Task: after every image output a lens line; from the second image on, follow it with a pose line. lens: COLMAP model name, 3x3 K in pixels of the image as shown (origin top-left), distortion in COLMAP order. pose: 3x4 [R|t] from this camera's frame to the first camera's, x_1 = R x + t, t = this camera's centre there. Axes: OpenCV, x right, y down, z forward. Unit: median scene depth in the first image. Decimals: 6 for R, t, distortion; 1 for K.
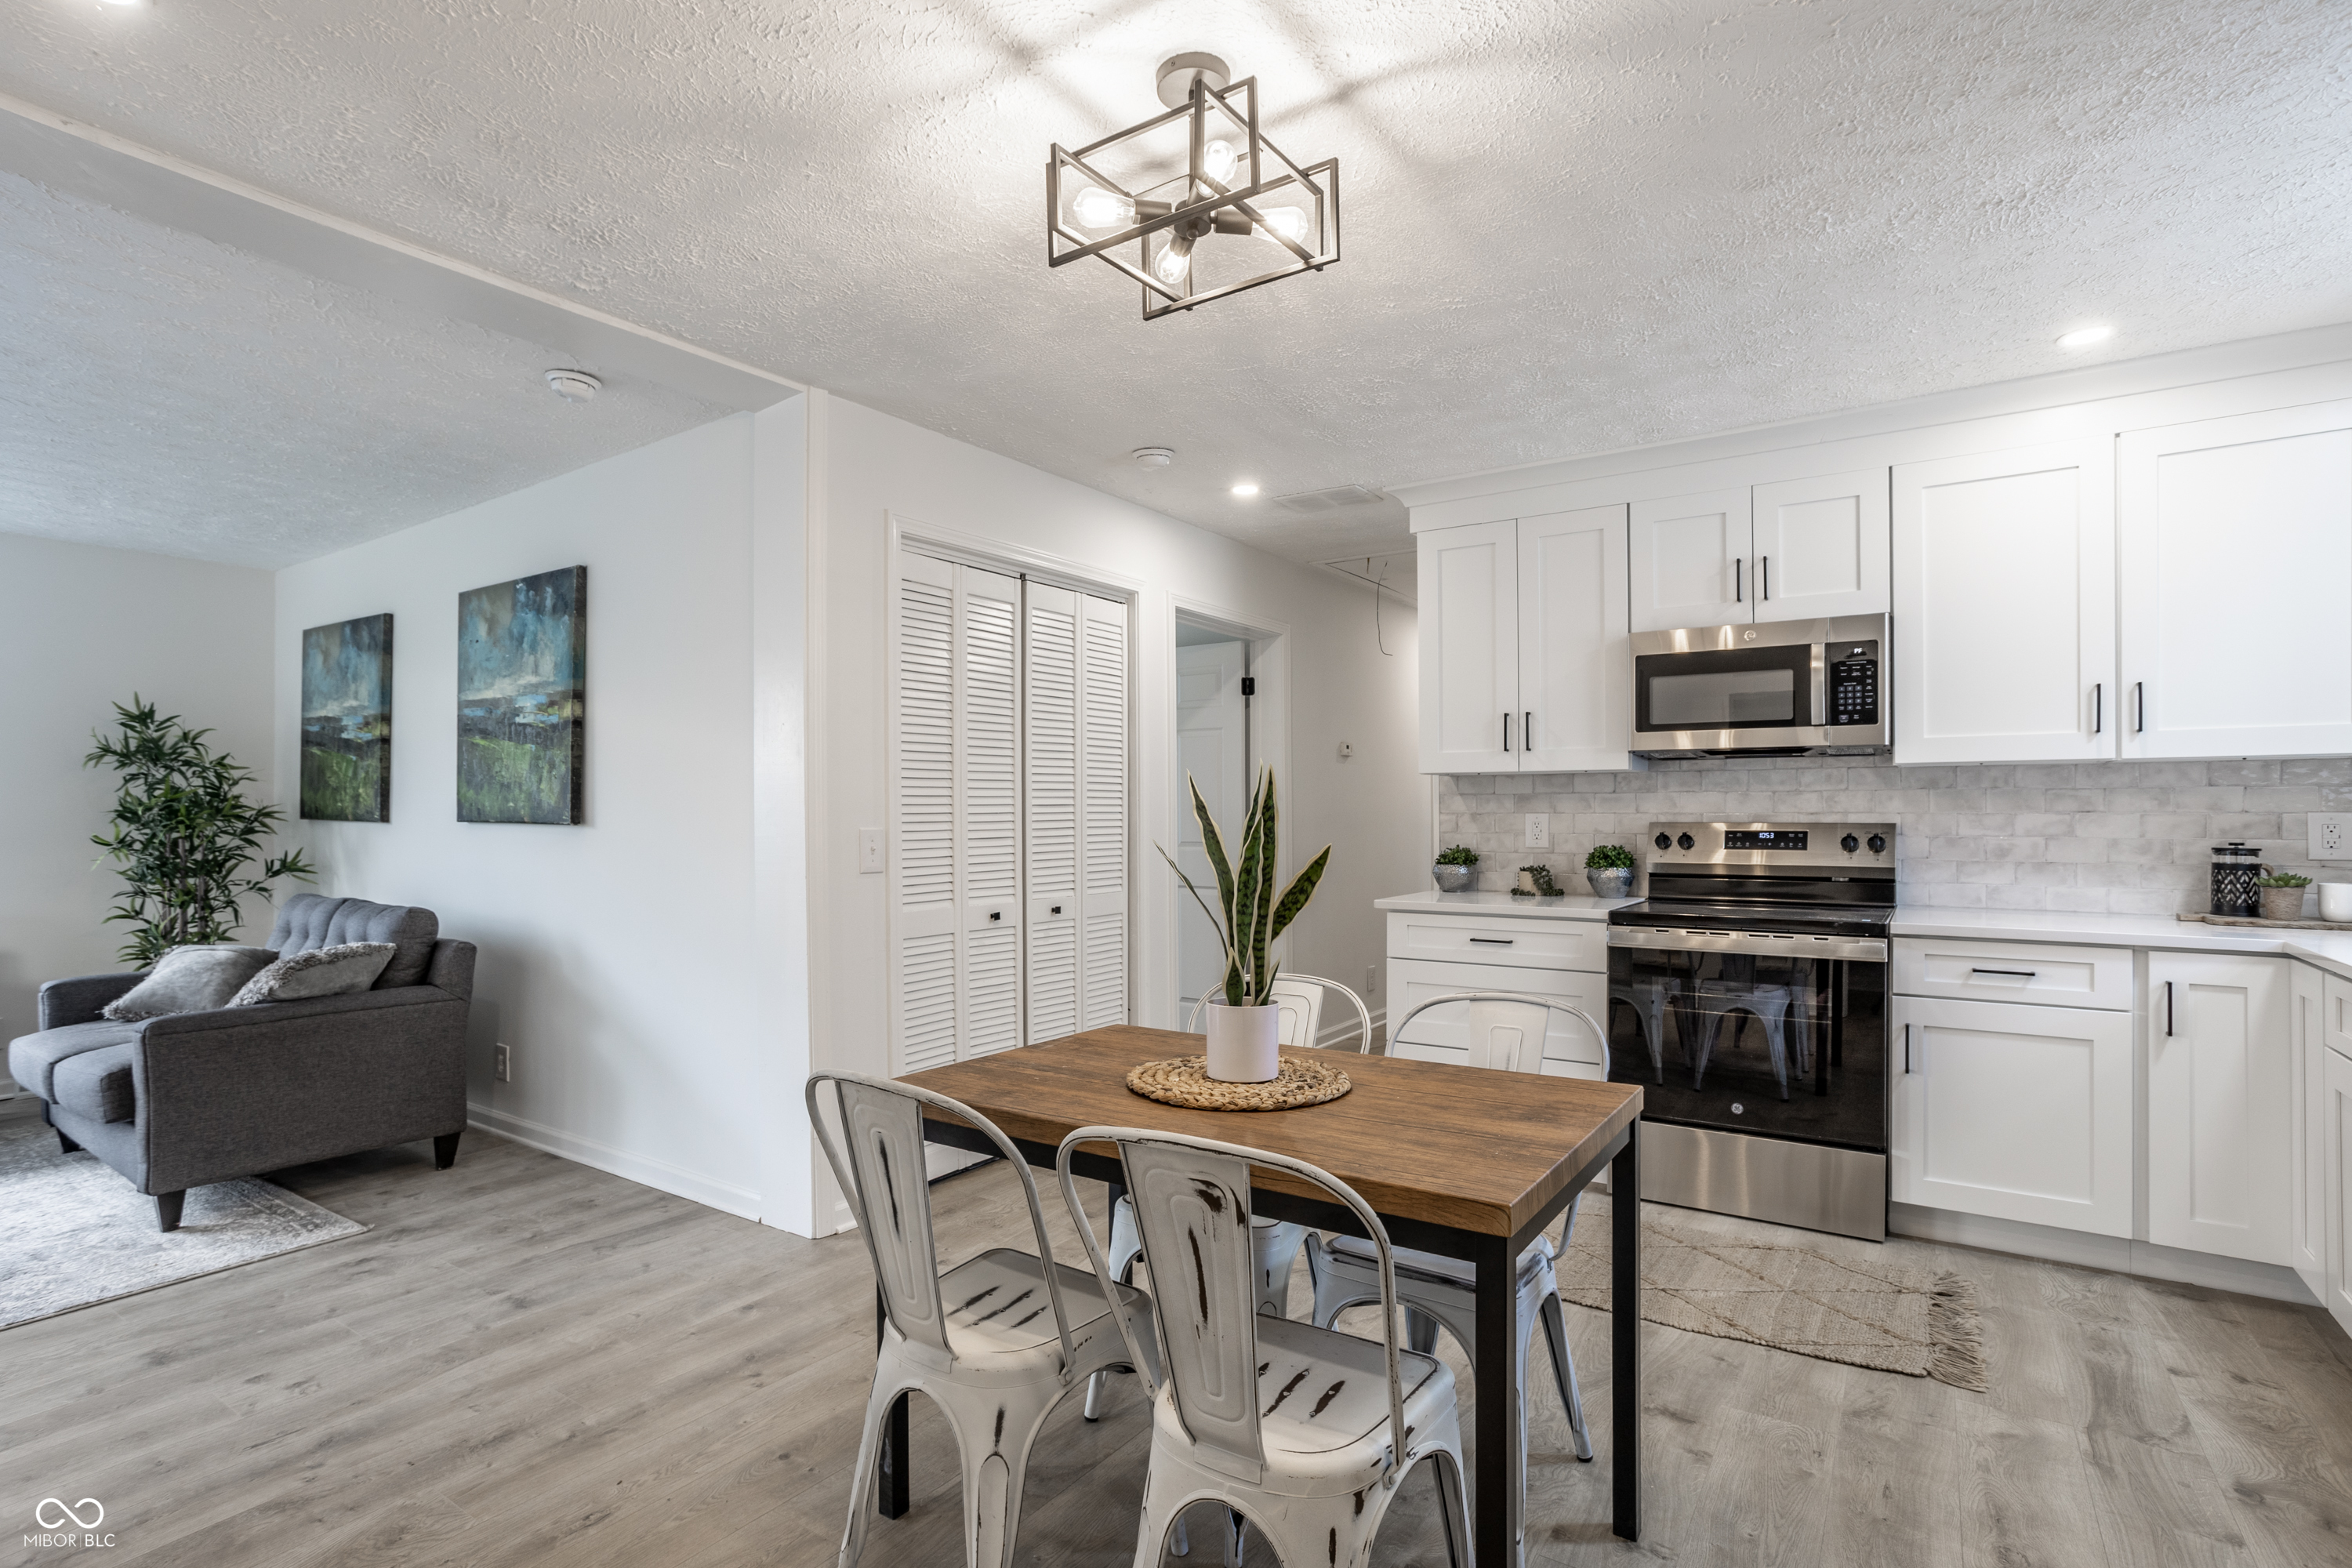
lens RADIAL K [[1139.5, 0, 1152.2], [0, 1139.5, 812.8], [0, 0, 1]] dist [-0.039522, 0.022145]
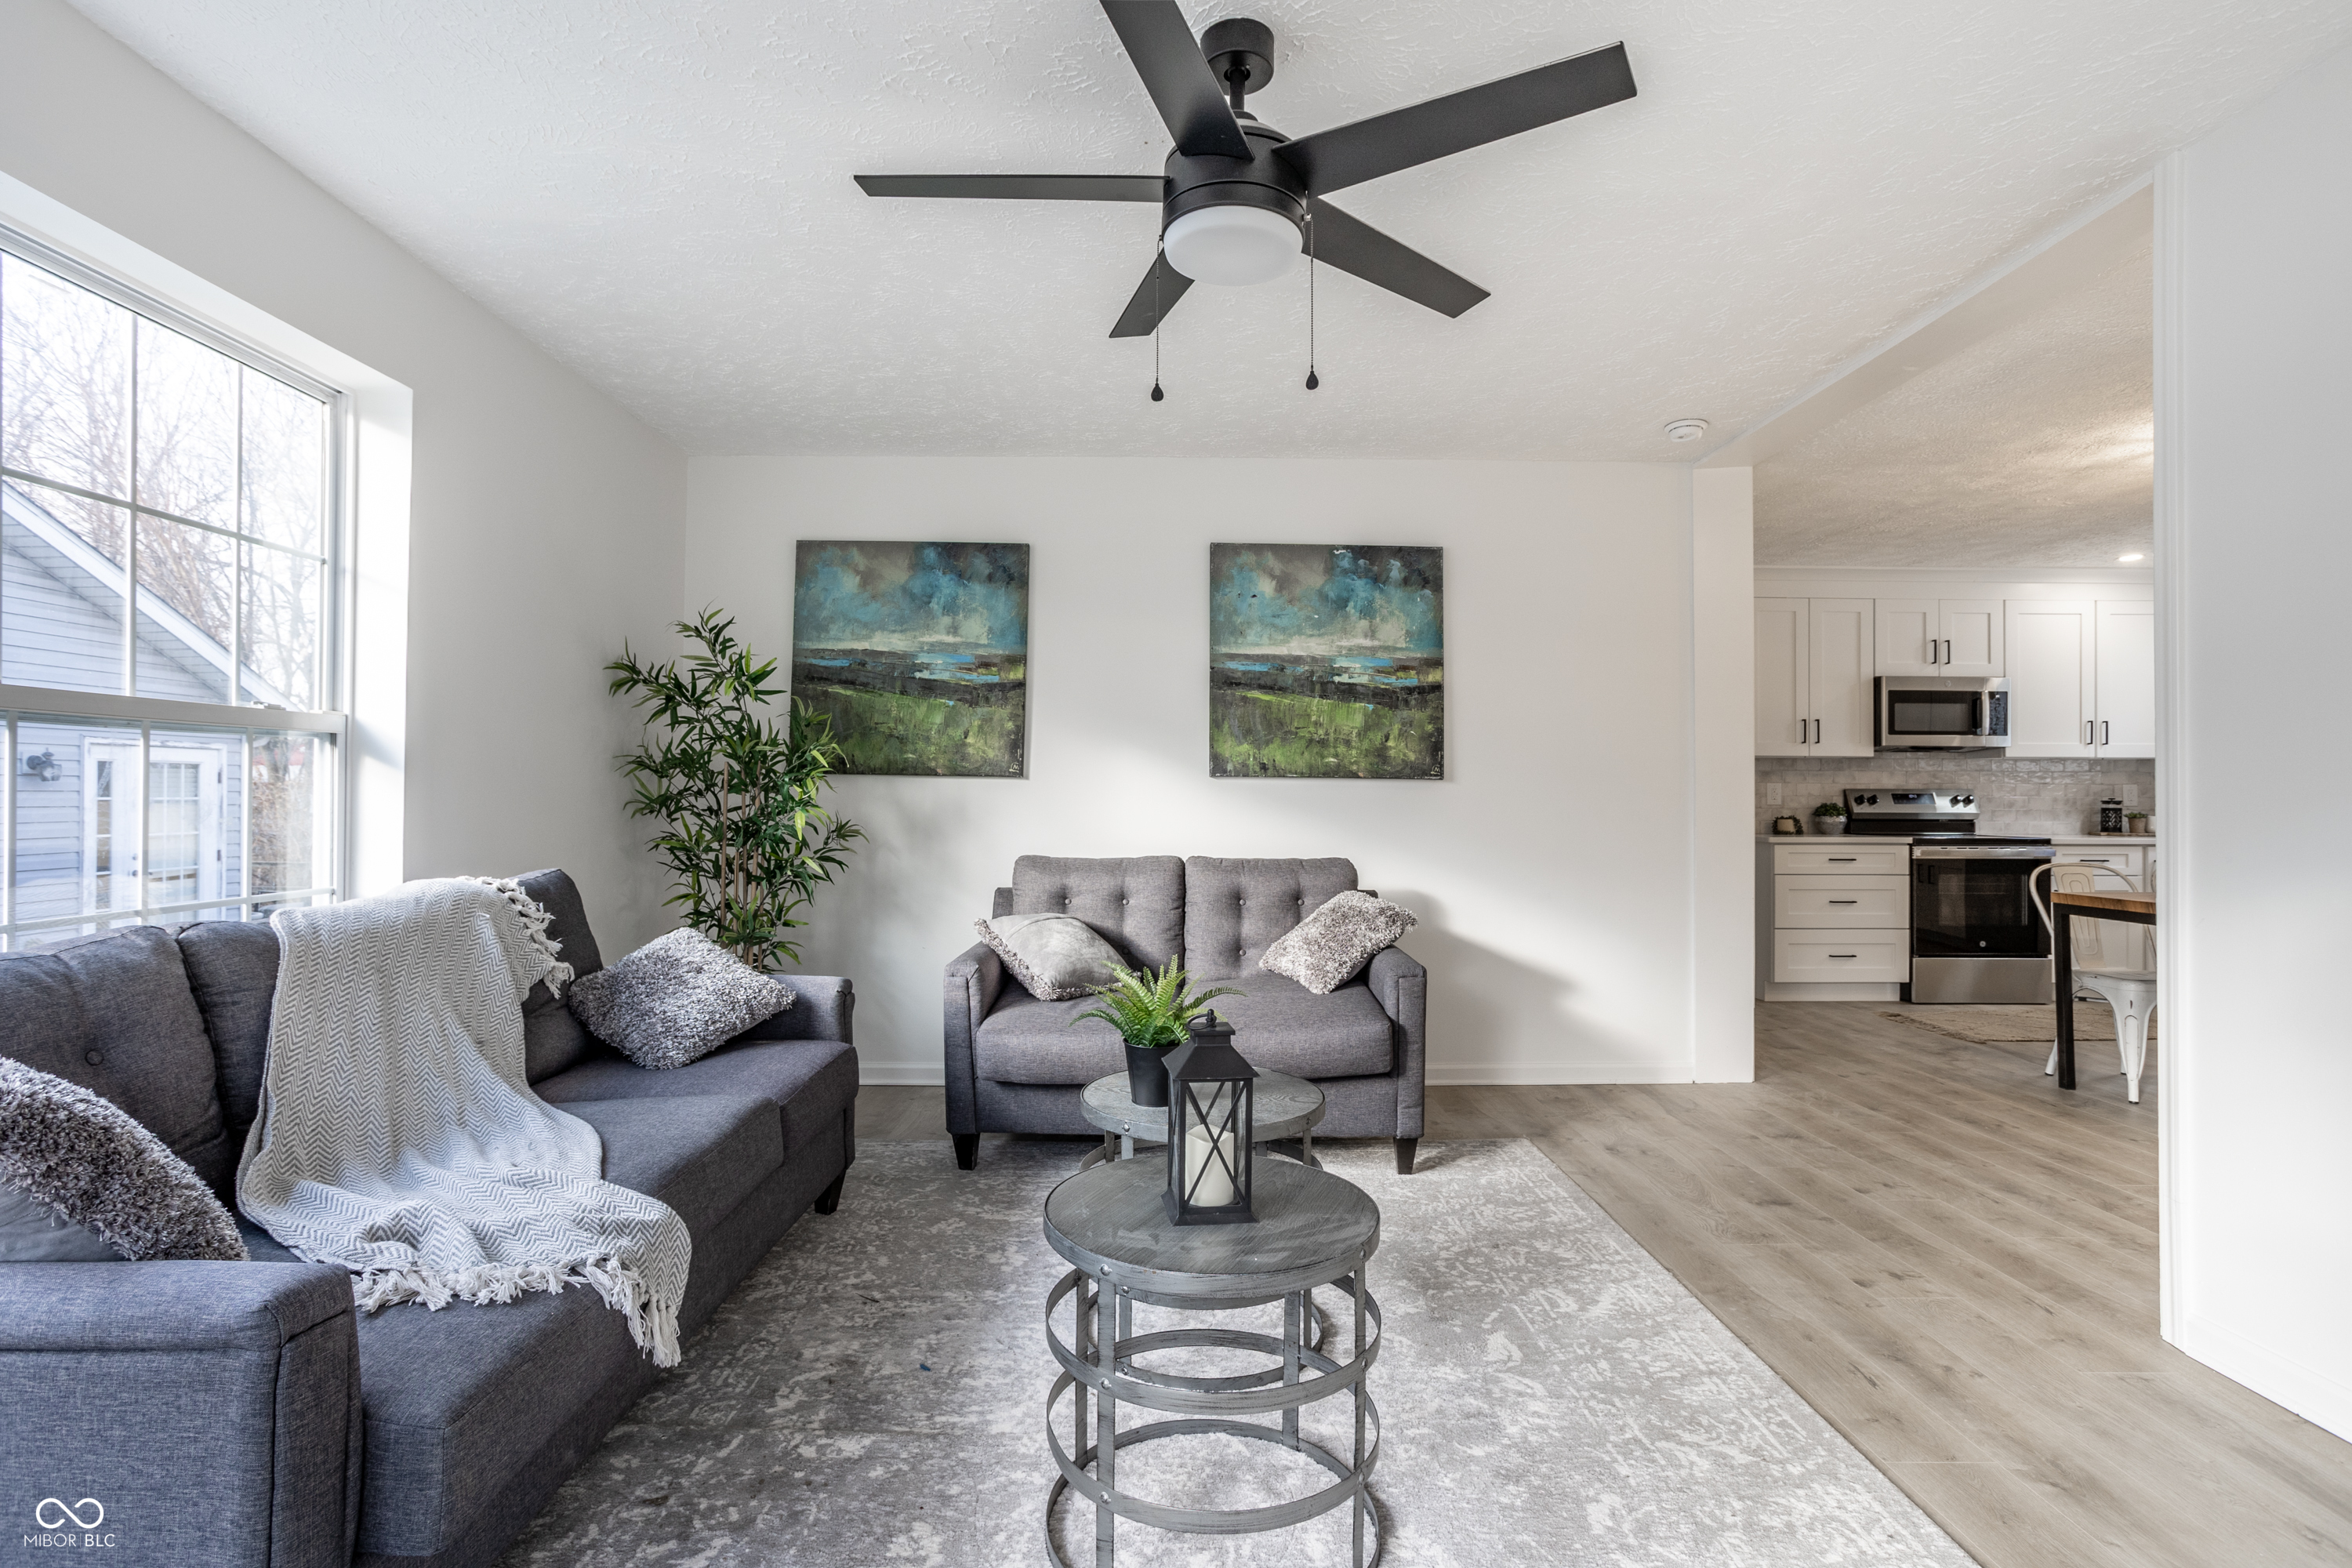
lens RADIAL K [[1139.5, 0, 1162.2], [0, 1139.5, 787.6], [0, 0, 1]] dist [-0.039522, 0.022145]
pose [[0.812856, 0.011913, 0.582343, -1.521796], [-0.004858, 0.999895, -0.013674, 0.038711], [-0.582445, 0.008286, 0.812828, 0.277623]]
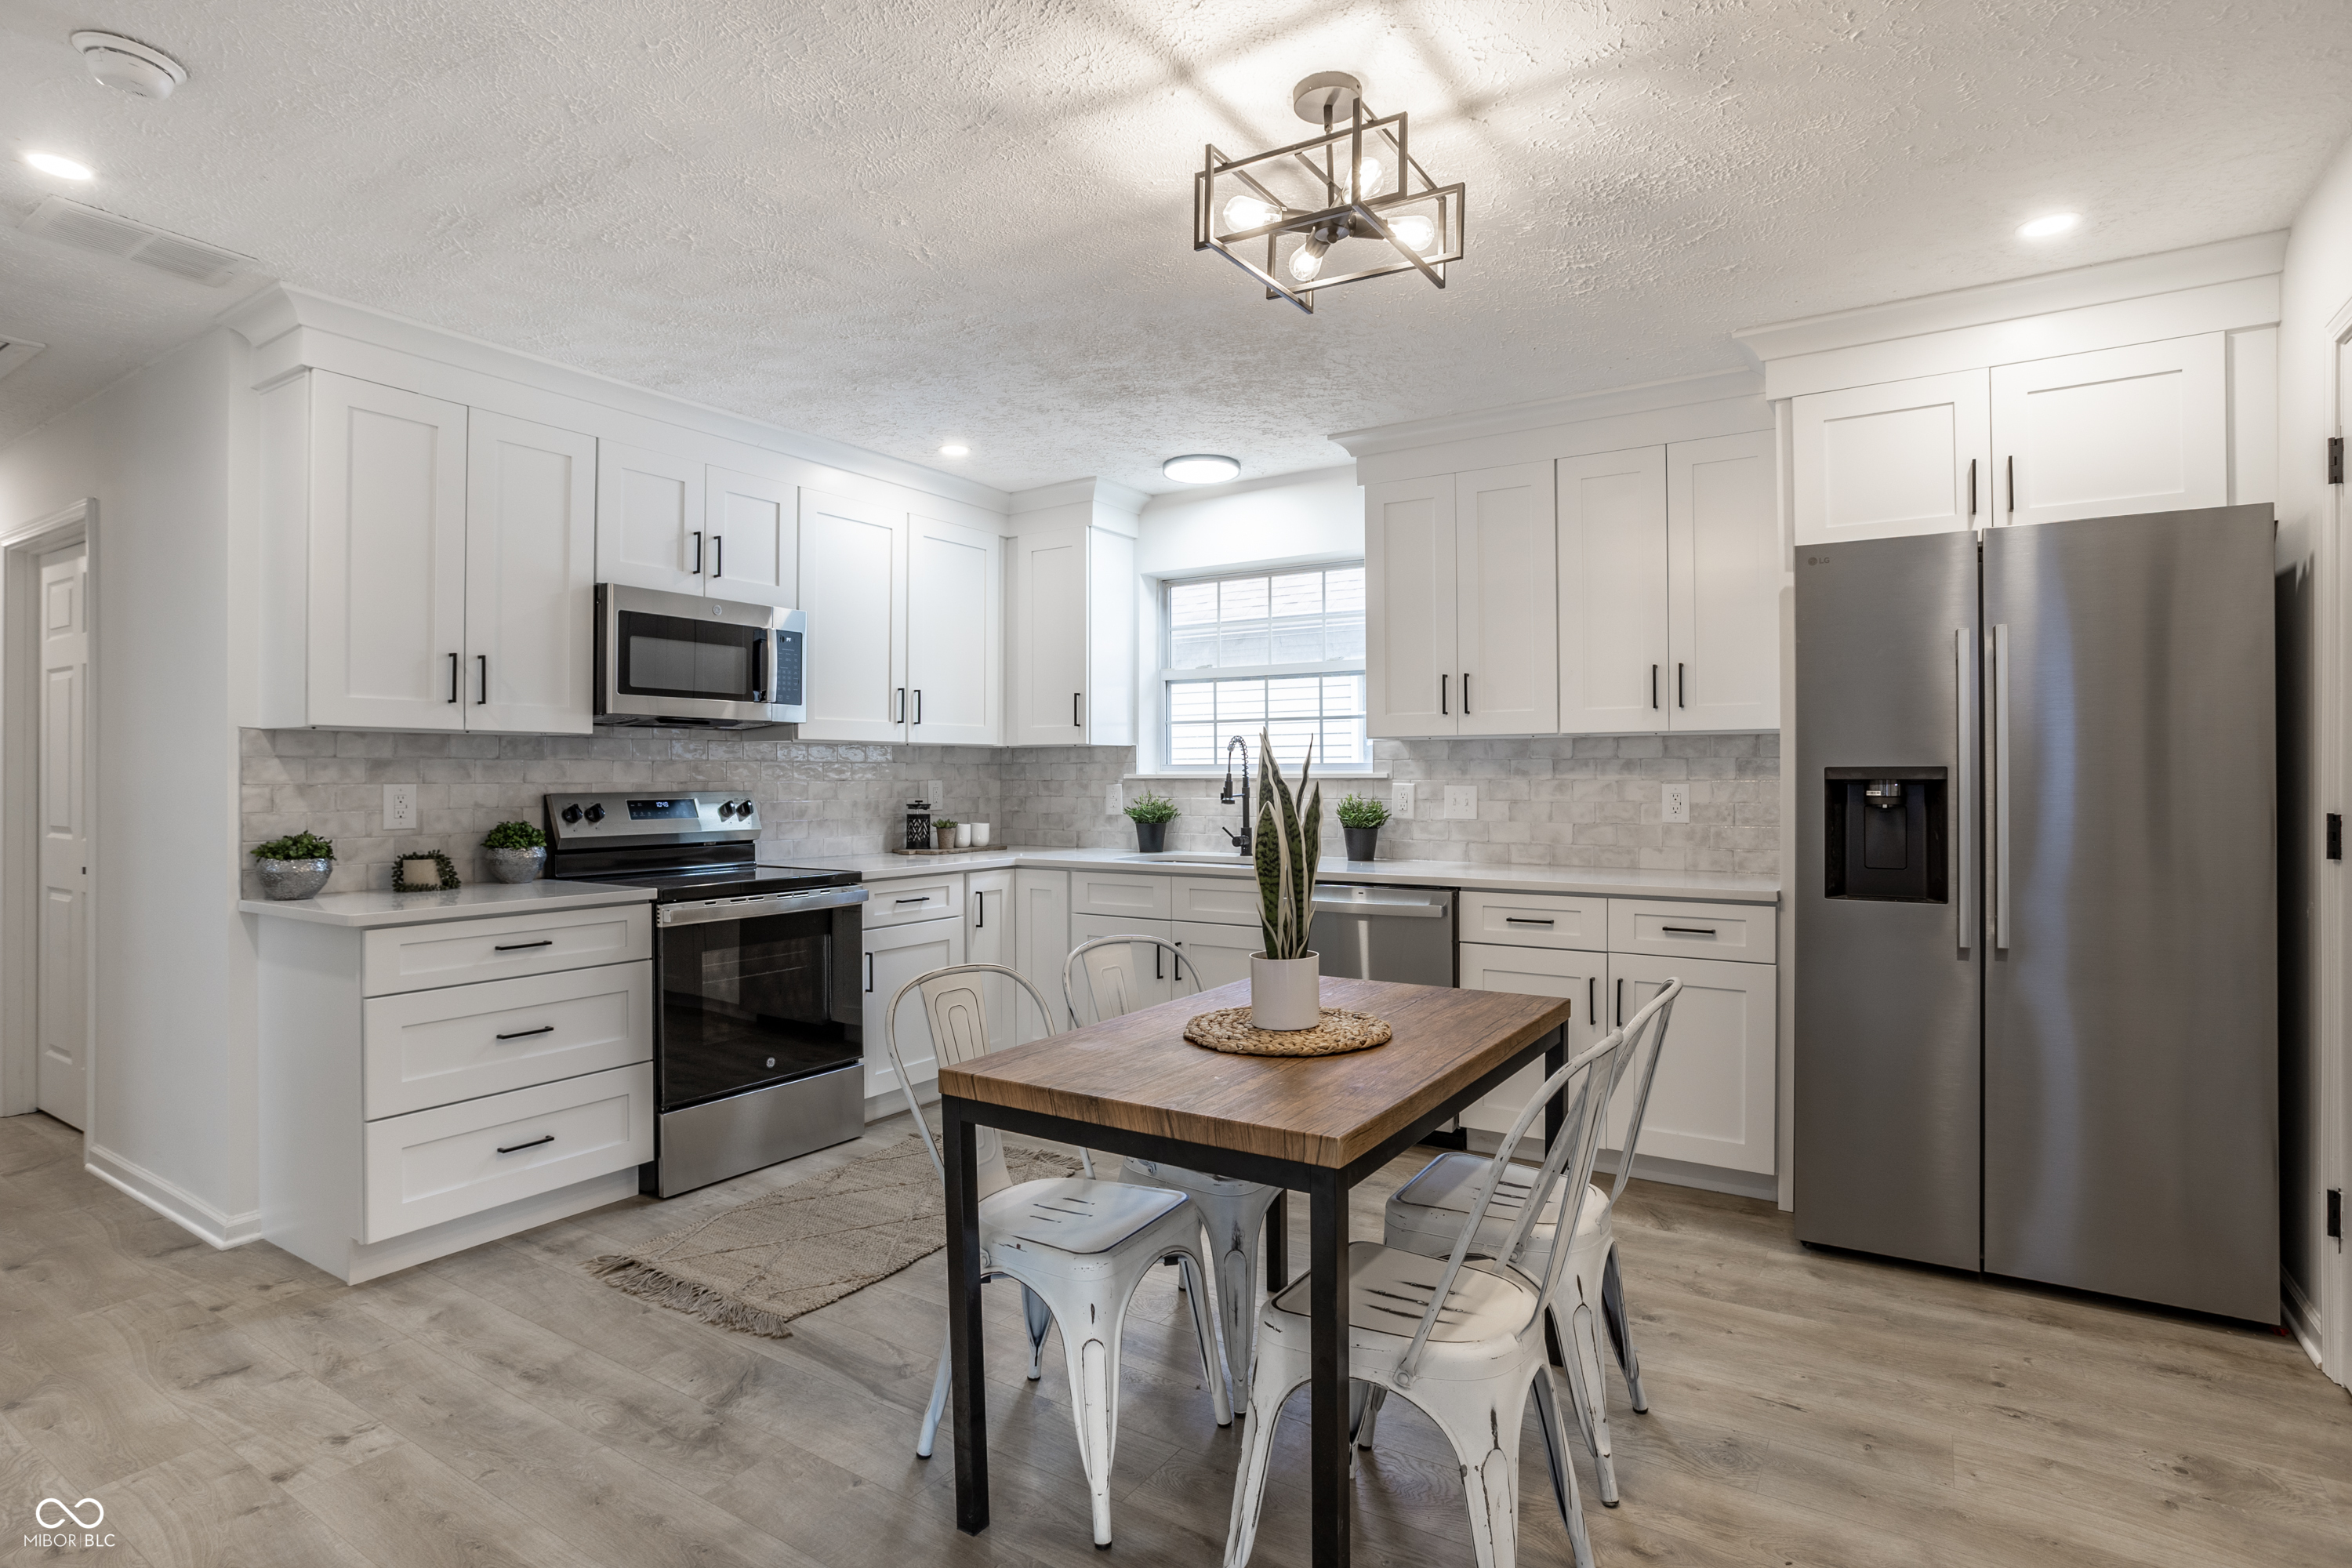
lens RADIAL K [[1182.5, 0, 1175.7], [0, 1182.5, 765.9], [0, 0, 1]] dist [-0.042205, 0.000710]
pose [[-0.036853, 0.011648, 0.999253, -0.556473], [0.005849, 0.999917, -0.011440, 0.000144], [-0.999304, 0.005423, -0.036918, 0.620917]]
